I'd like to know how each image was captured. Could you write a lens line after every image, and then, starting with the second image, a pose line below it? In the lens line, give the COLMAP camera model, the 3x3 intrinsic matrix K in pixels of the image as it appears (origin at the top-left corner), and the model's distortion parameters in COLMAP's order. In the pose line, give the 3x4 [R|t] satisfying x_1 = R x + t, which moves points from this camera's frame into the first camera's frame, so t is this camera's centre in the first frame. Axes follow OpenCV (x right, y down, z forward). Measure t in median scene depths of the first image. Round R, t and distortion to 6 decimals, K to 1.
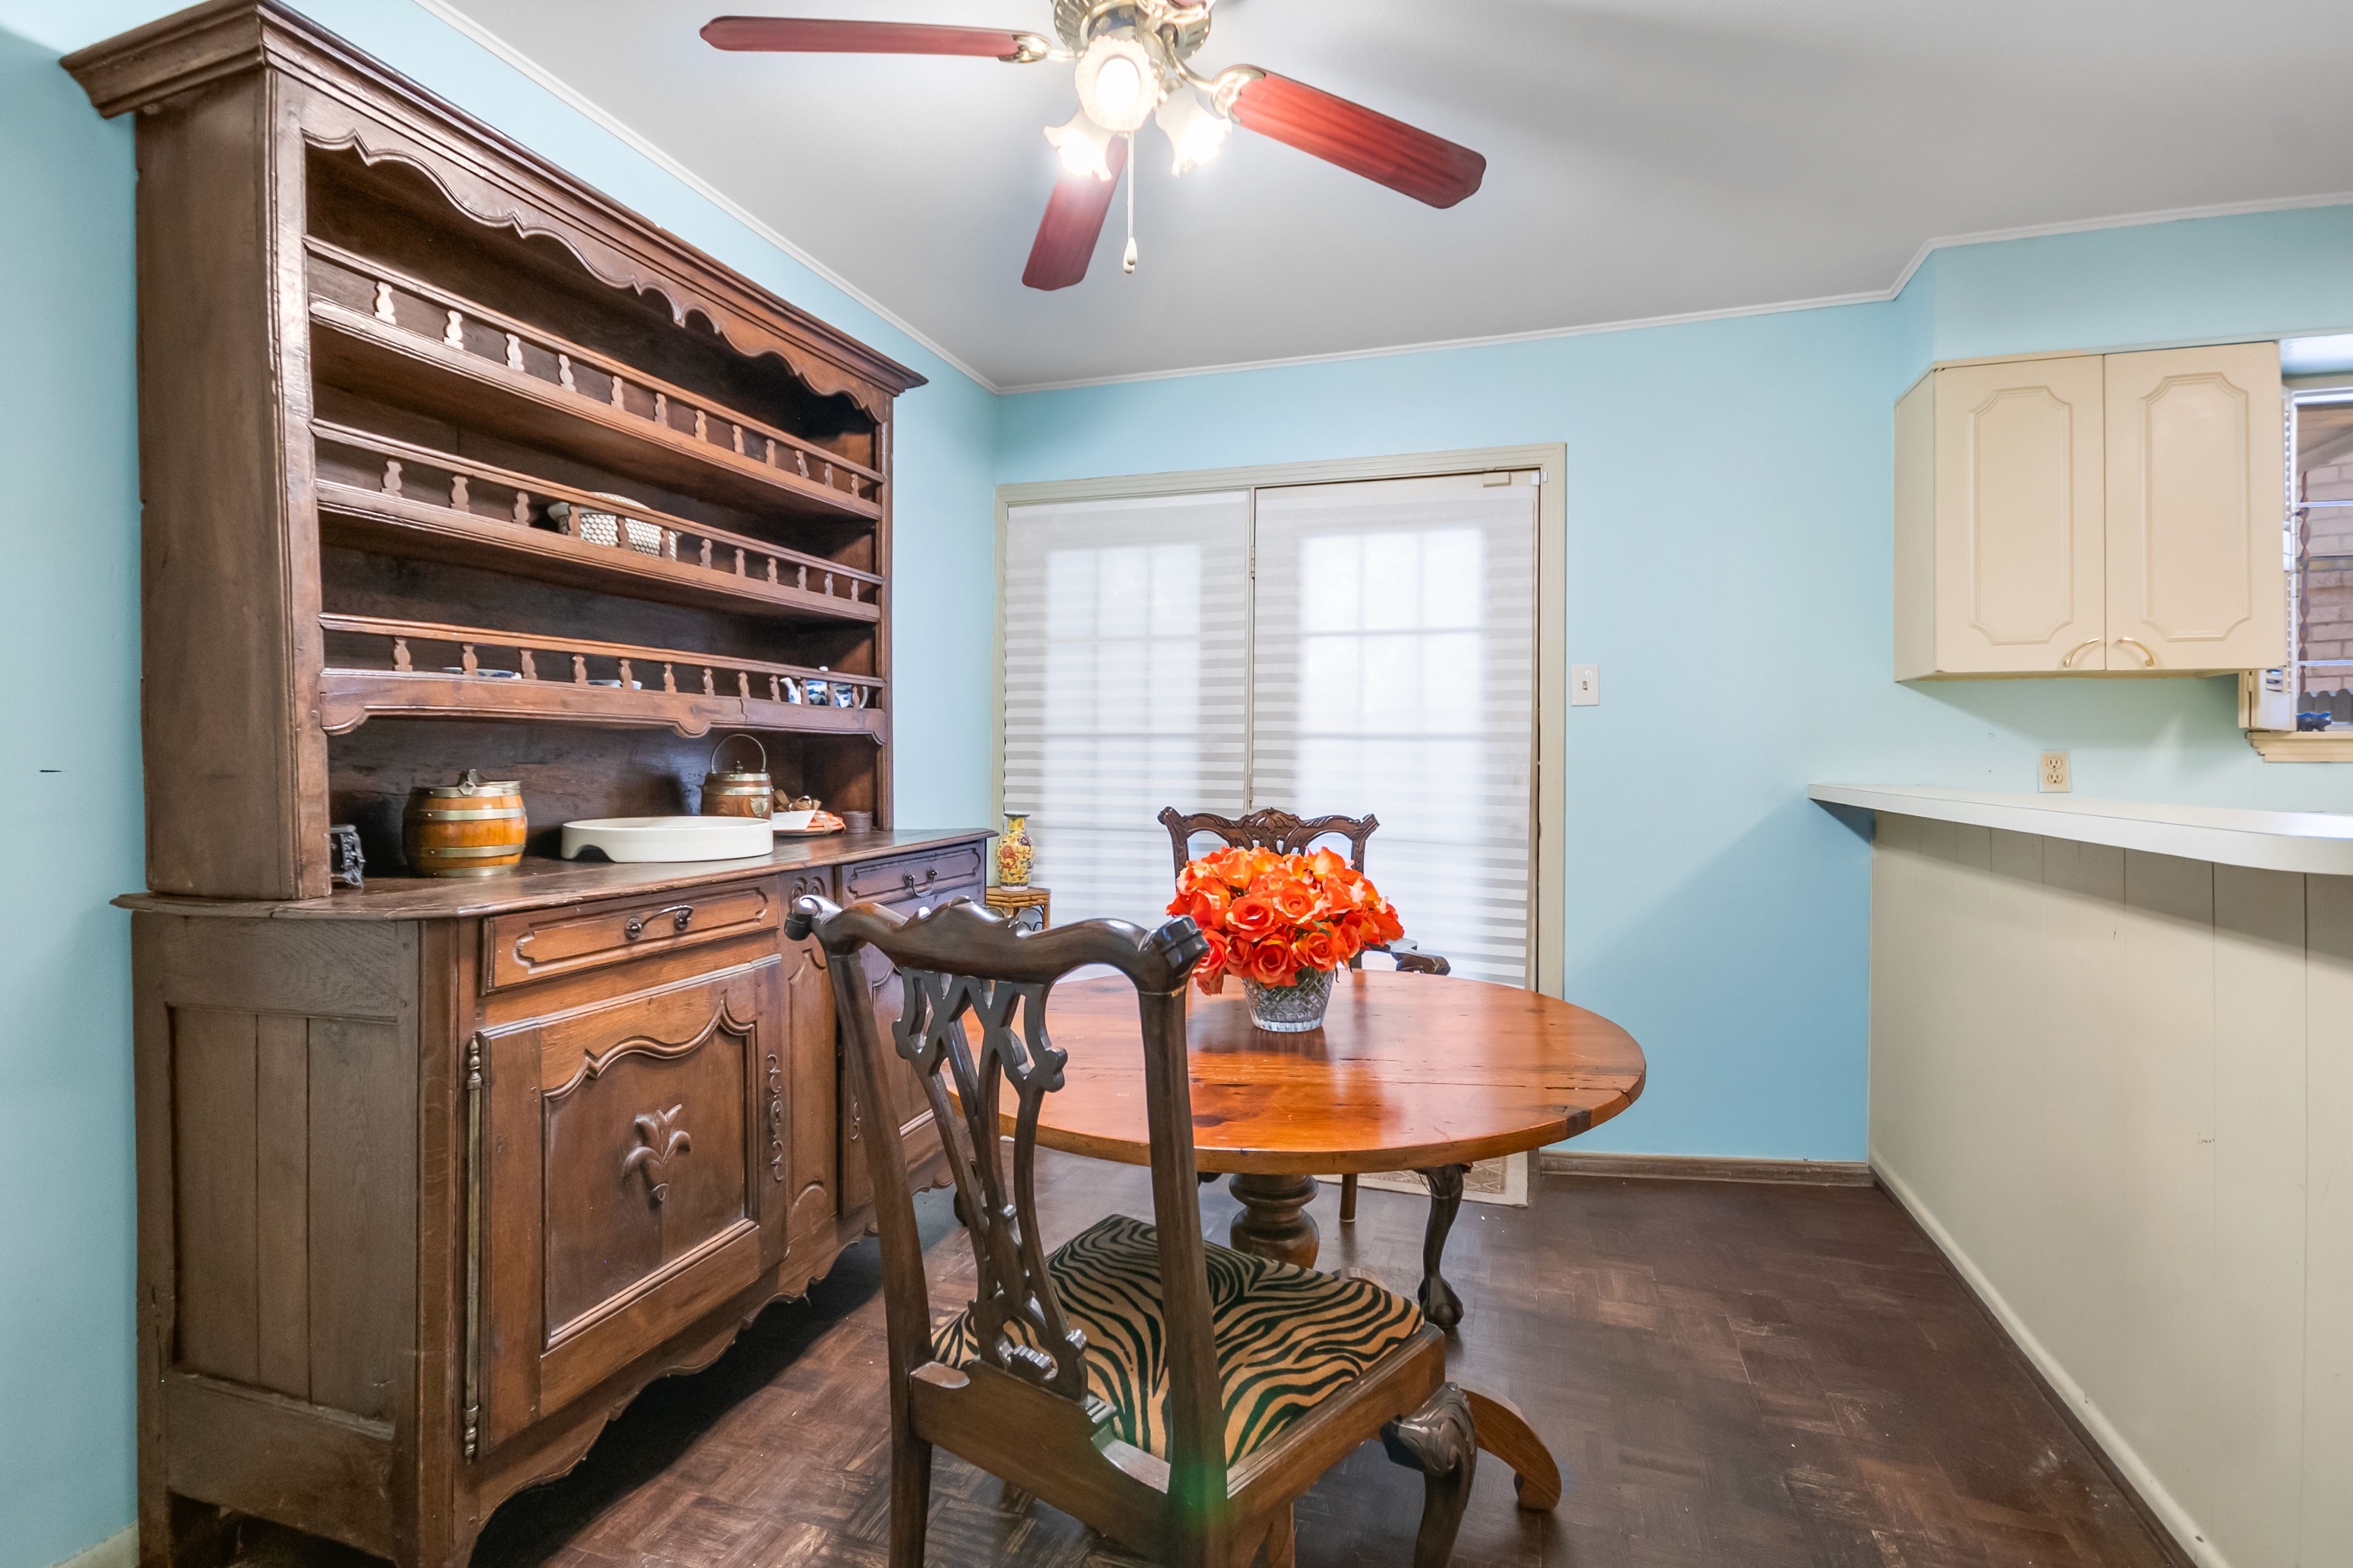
lens RADIAL K [[1075.2, 0, 1182.0], [0, 1075.2, 749.8], [0, 0, 1]] dist [-0.004547, -0.000617]
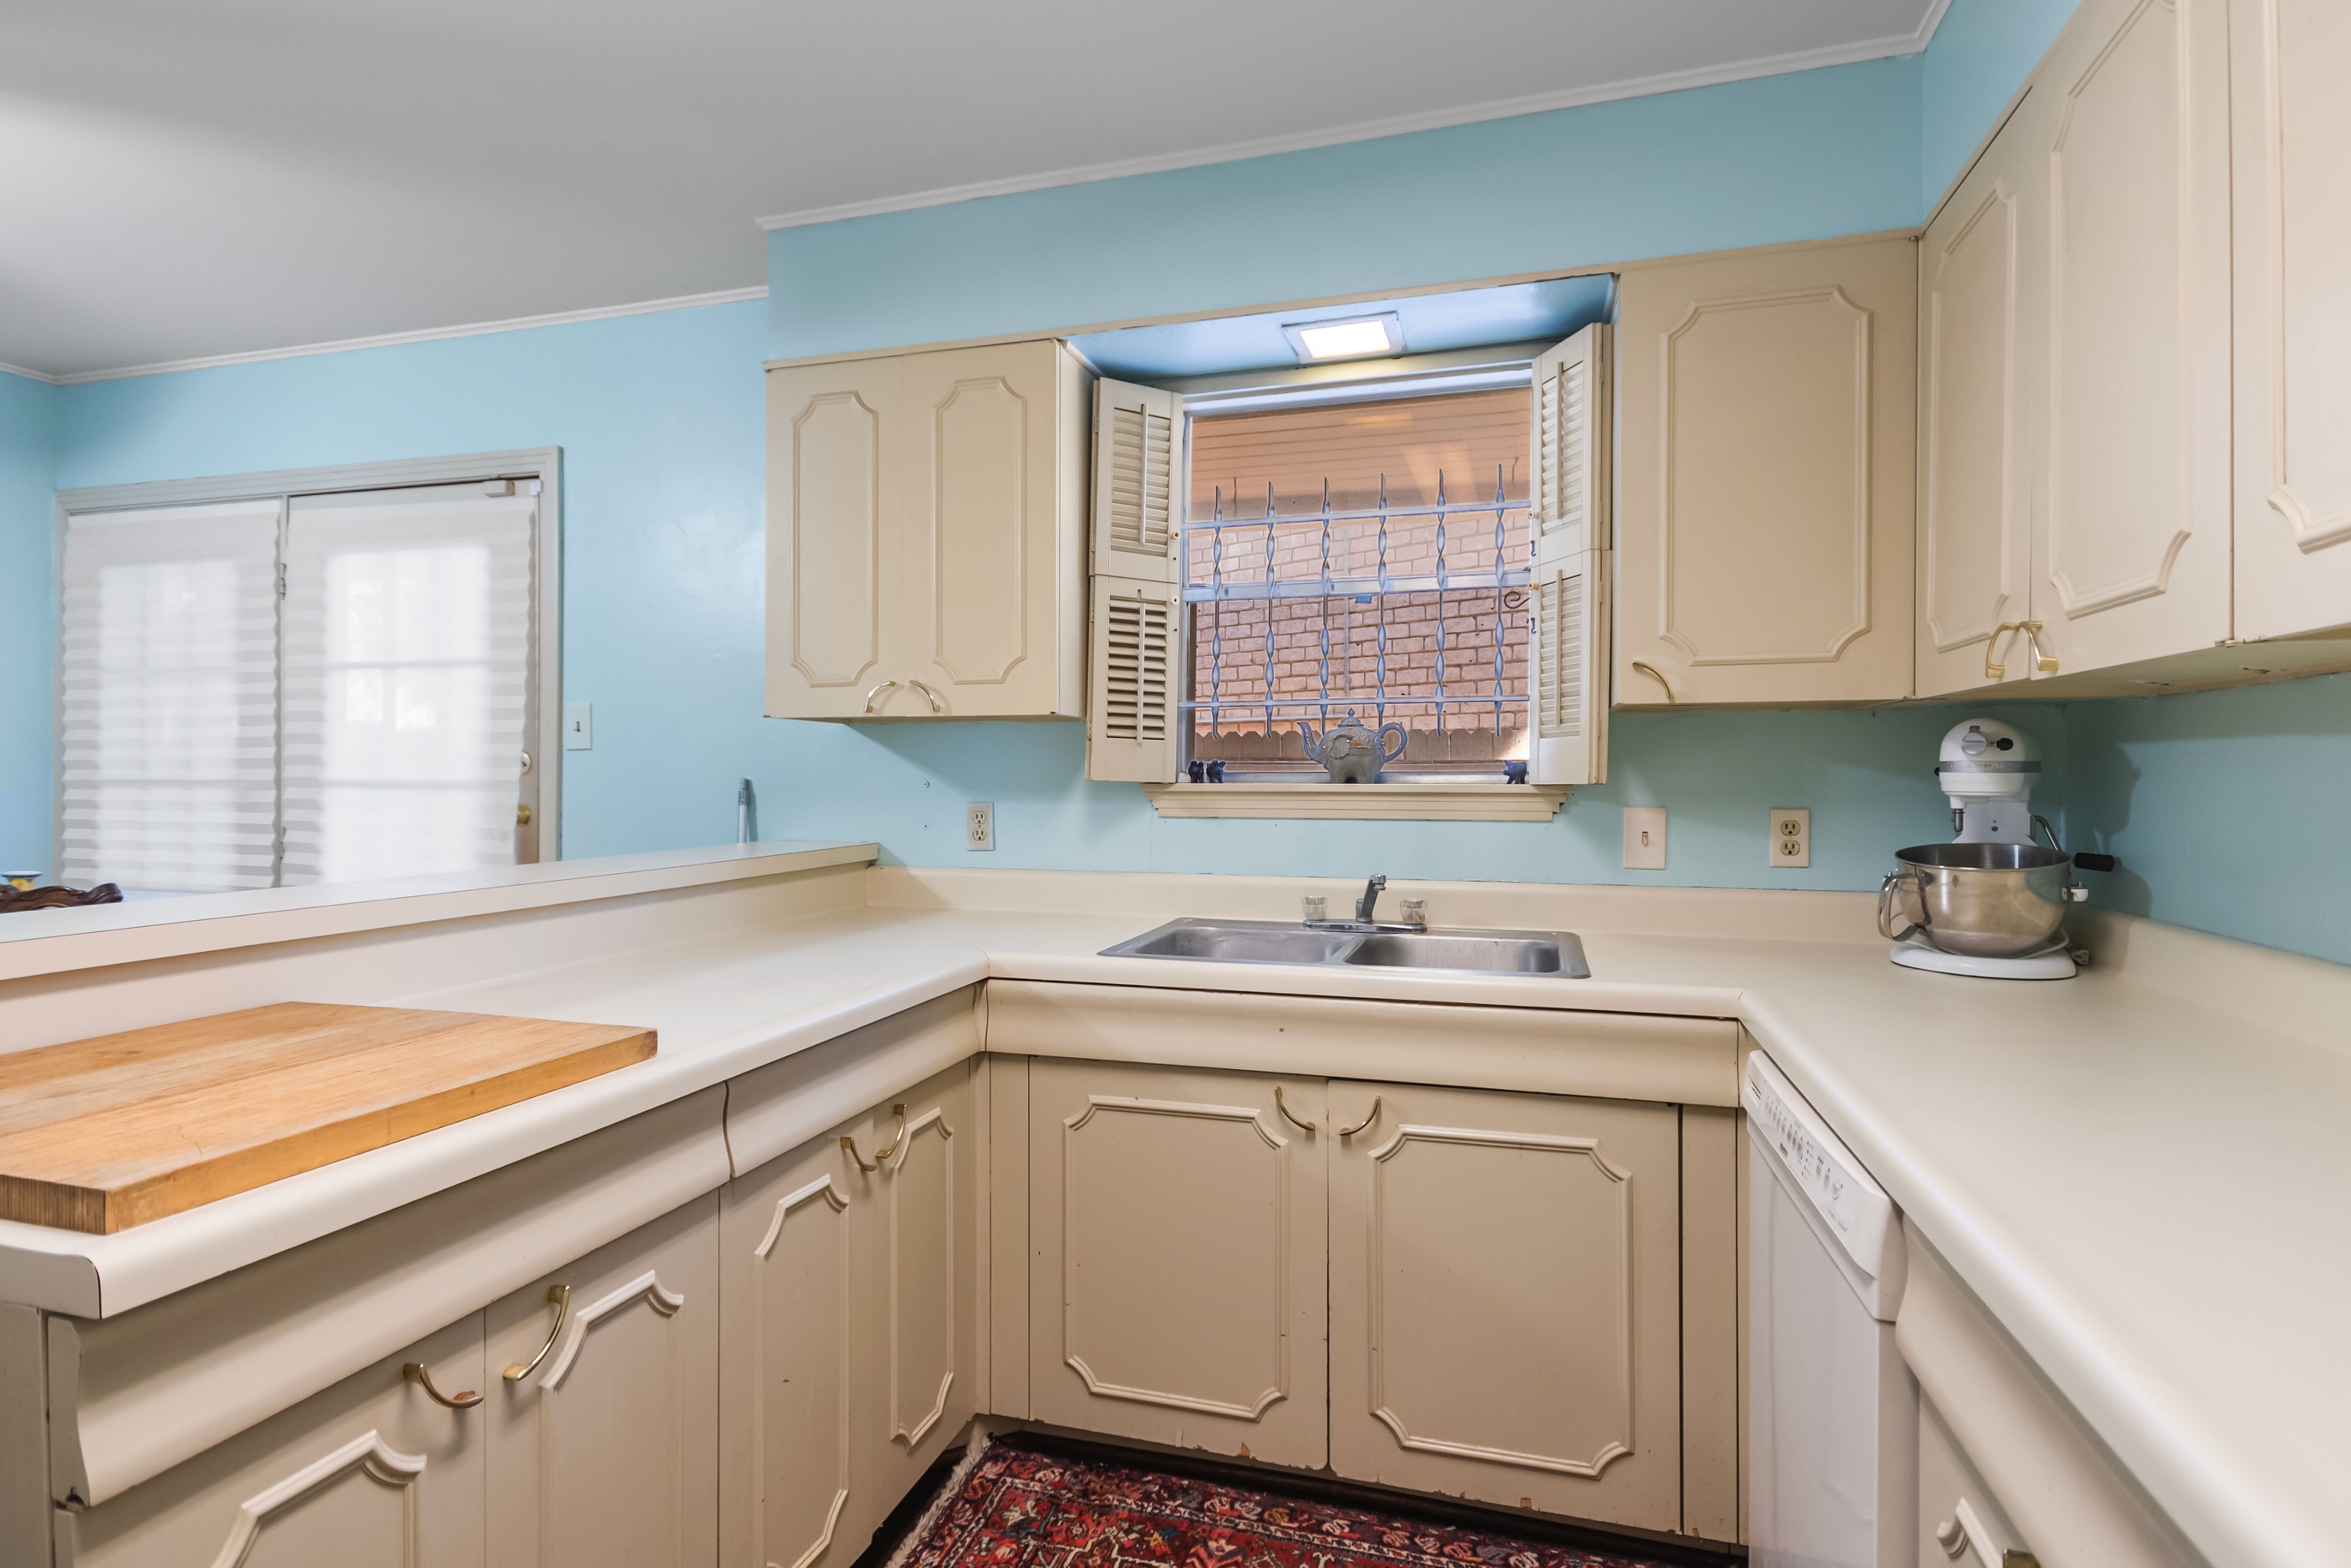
lens RADIAL K [[1202.9, 0, 1169.8], [0, 1202.9, 780.5], [0, 0, 1]] dist [0.000258, 0.000004]
pose [[0.999718, -0.004796, 0.023268, 1.003652], [0.004486, 0.999901, 0.013355, -0.032515], [-0.023330, -0.013247, 0.999640, 0.015413]]
